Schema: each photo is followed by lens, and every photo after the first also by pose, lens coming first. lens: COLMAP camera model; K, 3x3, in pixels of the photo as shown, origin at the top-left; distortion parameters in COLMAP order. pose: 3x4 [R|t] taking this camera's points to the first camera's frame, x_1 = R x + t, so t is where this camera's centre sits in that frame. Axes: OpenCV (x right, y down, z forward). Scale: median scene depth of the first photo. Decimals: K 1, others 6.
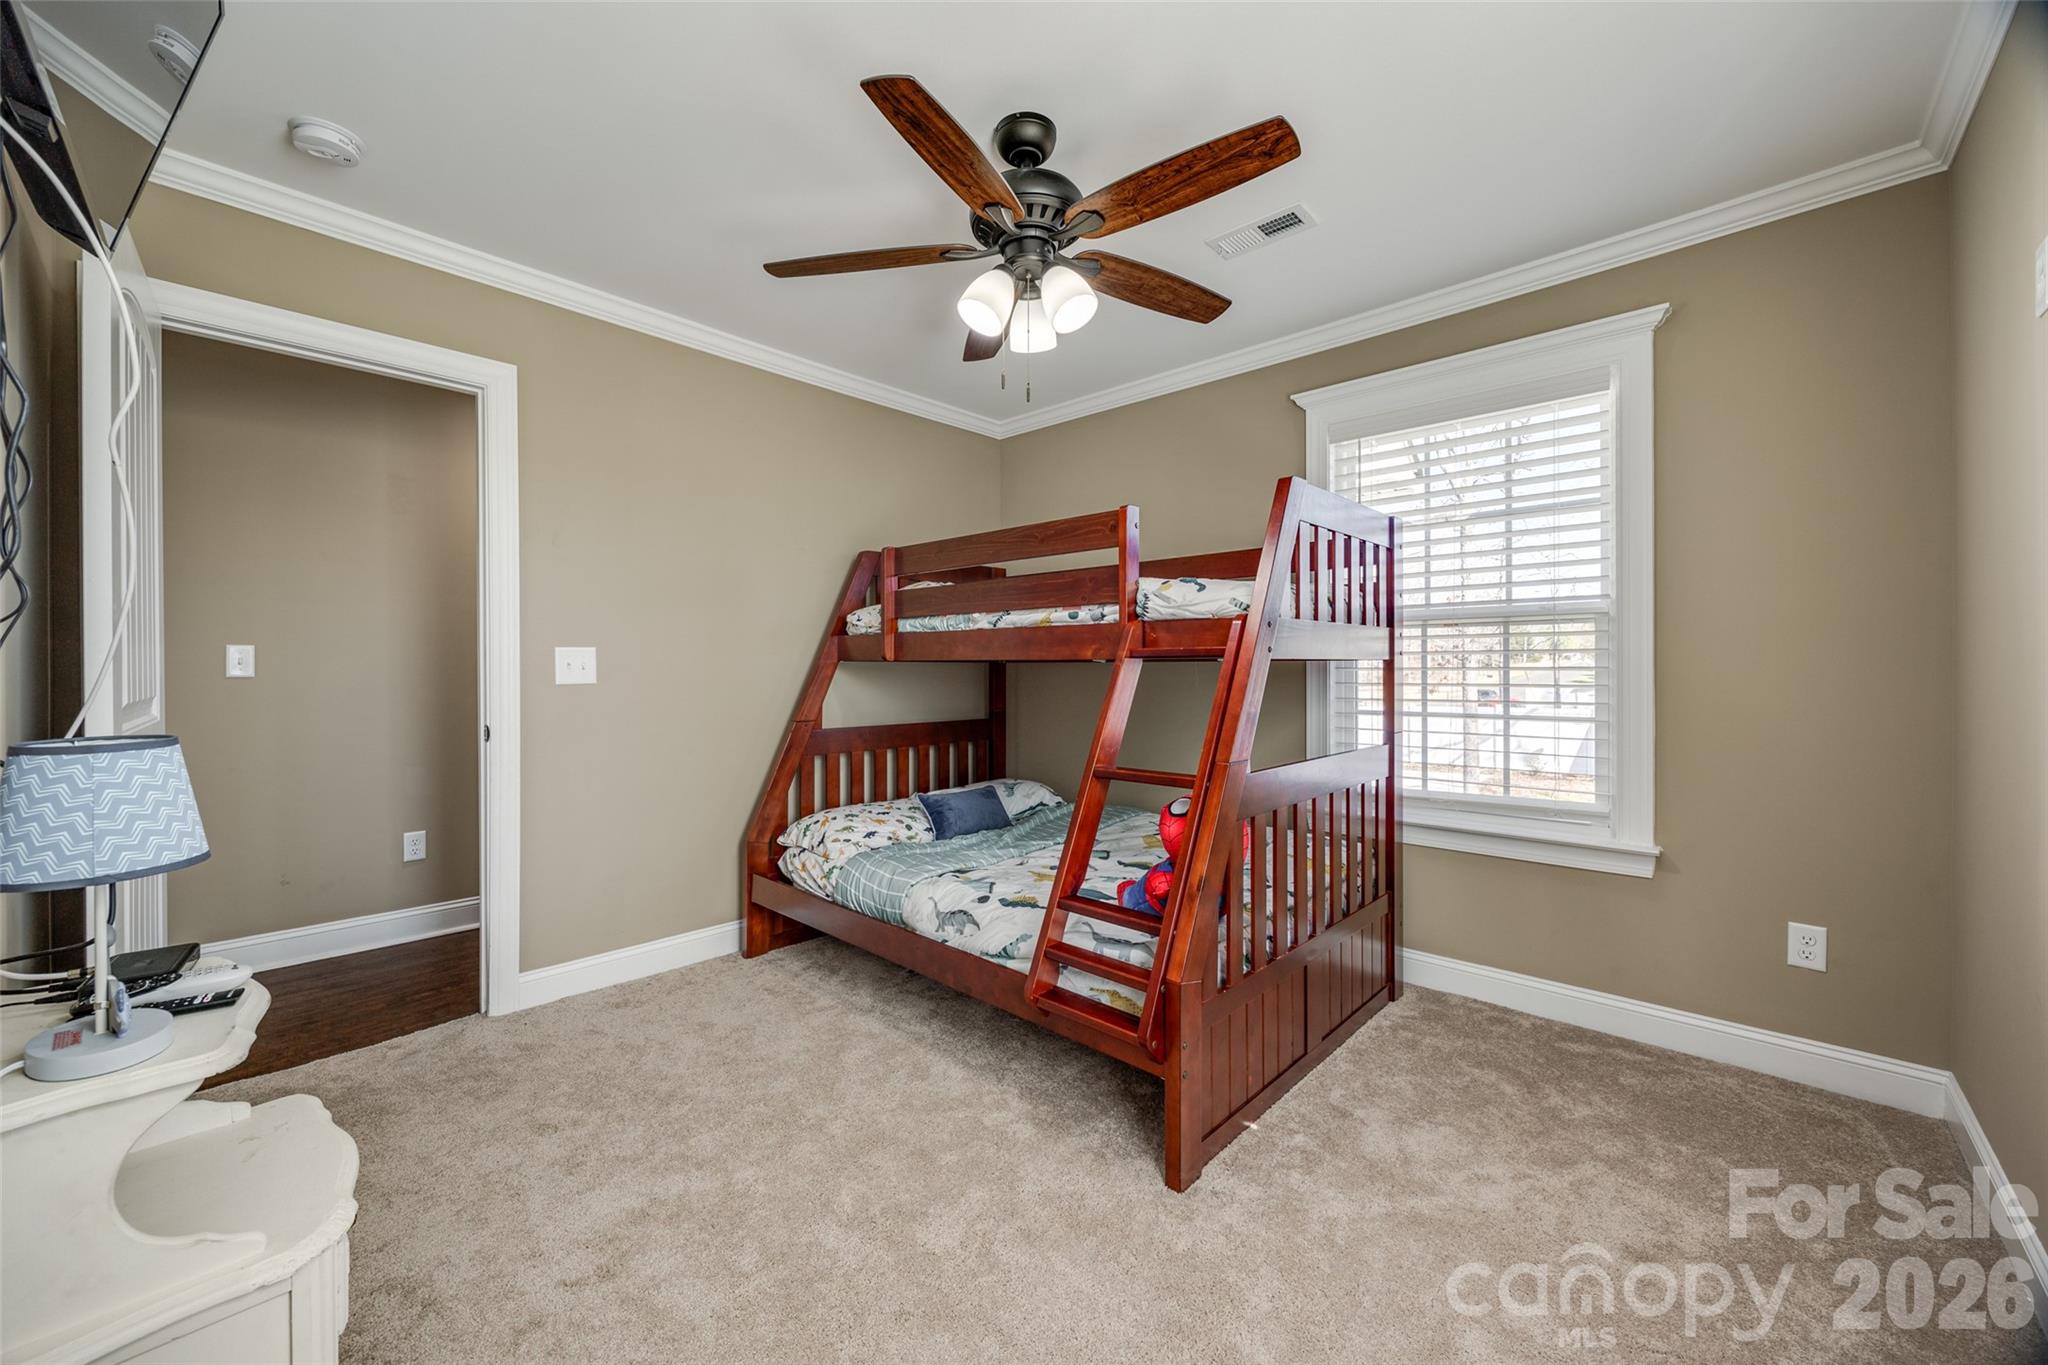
lens RADIAL K [[783.4, 0, 1027.8], [0, 783.4, 674.5], [0, 0, 1]] dist [-0.000990, 0.000055]
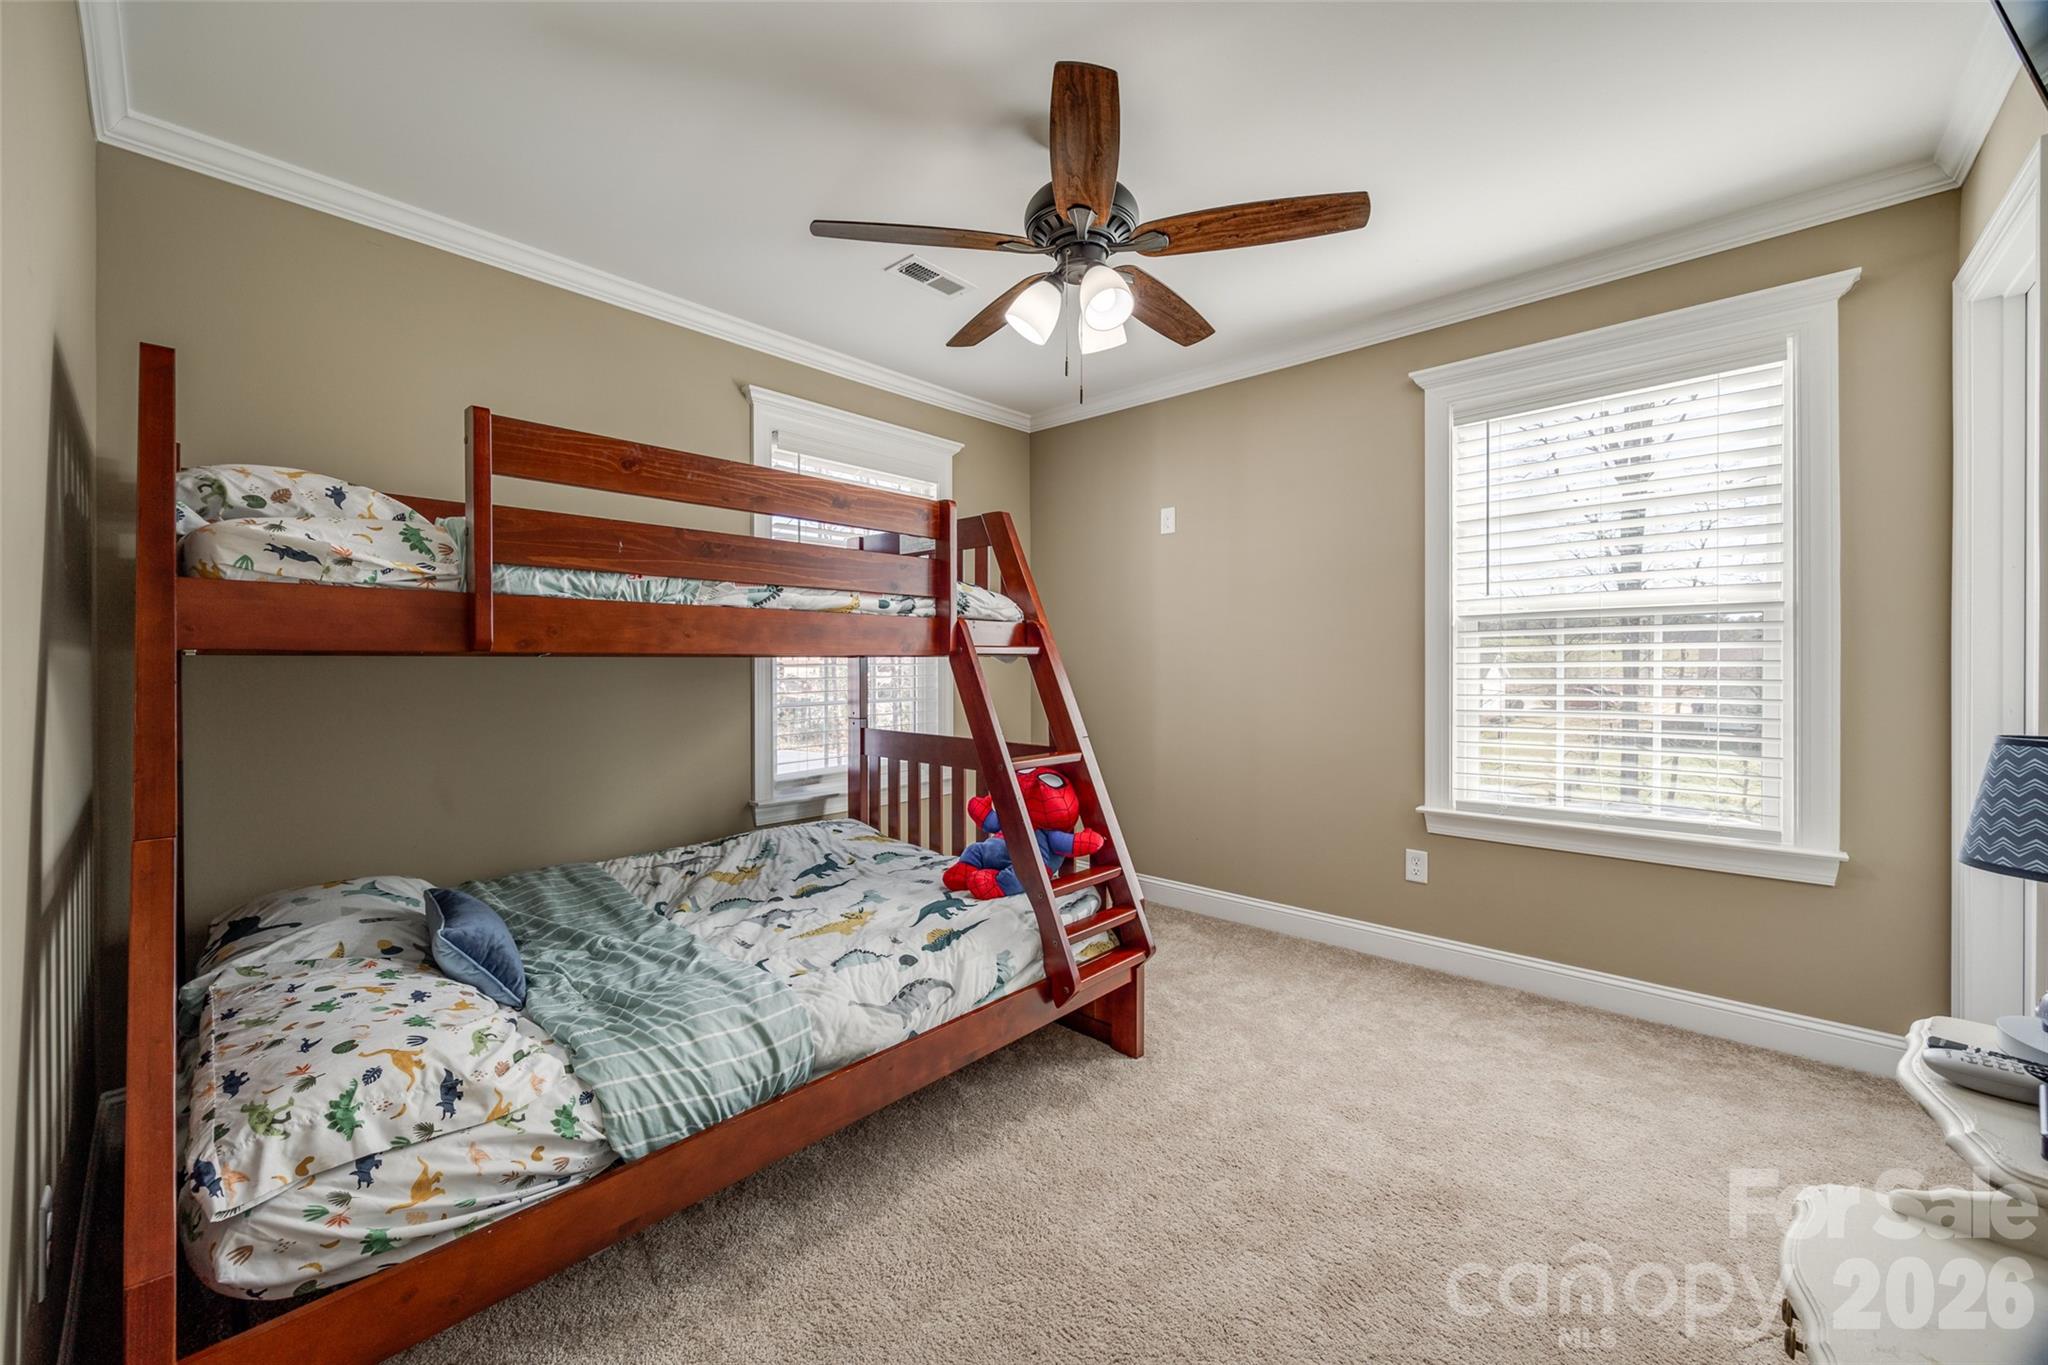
lens RADIAL K [[783.4, 0, 1028.5], [0, 783.4, 662.5], [0, 0, 1]] dist [-0.000990, 0.000055]
pose [[-0.010752, -0.002917, 0.999938, -0.701917], [0.007845, 0.999965, 0.003001, -0.010819], [-0.999911, 0.007877, -0.010729, 0.737519]]
